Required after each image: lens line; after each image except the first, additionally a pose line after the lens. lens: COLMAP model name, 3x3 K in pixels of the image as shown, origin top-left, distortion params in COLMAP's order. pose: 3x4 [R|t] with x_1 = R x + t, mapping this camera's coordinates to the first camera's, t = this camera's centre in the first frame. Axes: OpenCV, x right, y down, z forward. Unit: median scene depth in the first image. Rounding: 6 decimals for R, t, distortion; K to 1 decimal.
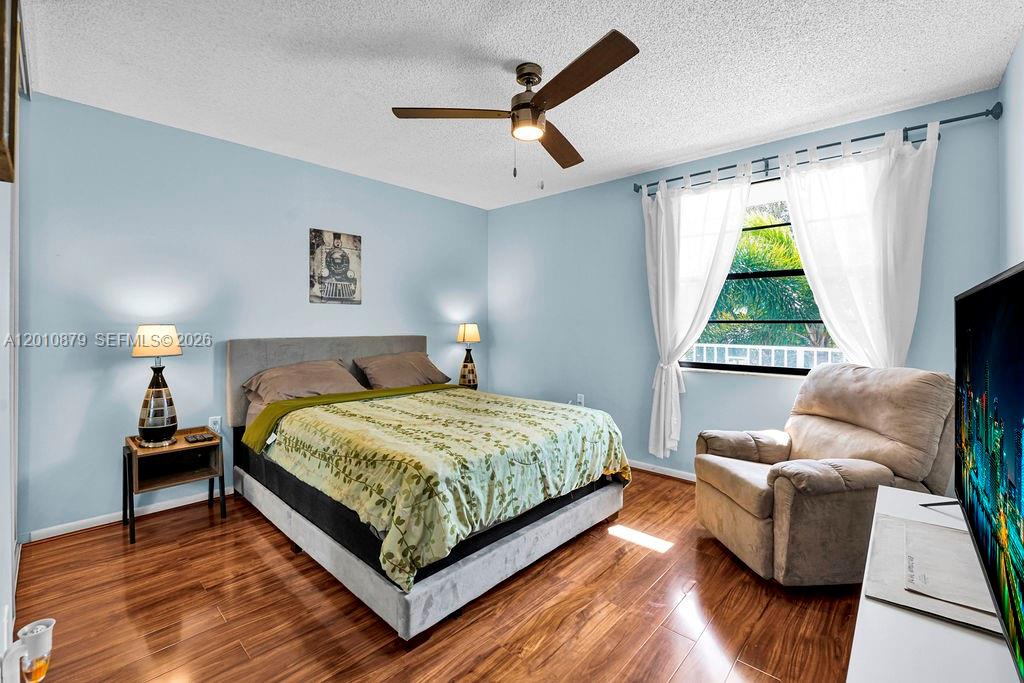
lens RADIAL K [[439.1, 0, 512.1], [0, 439.1, 325.9], [0, 0, 1]] dist [-0.025298, 0.000938]
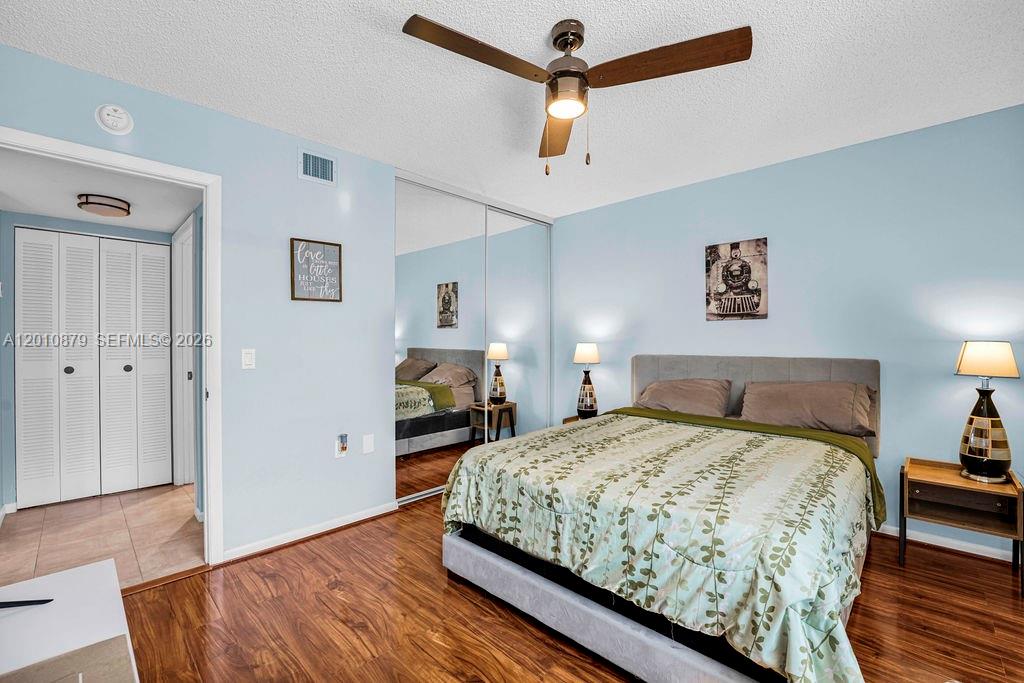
lens RADIAL K [[439.1, 0, 511.3], [0, 439.1, 339.4], [0, 0, 1]] dist [-0.025298, 0.000938]
pose [[-0.030407, -0.004563, -0.999527, 0.547218], [-0.001814, 0.999988, -0.004509, -0.005209], [0.999536, 0.001676, -0.030415, 0.584611]]
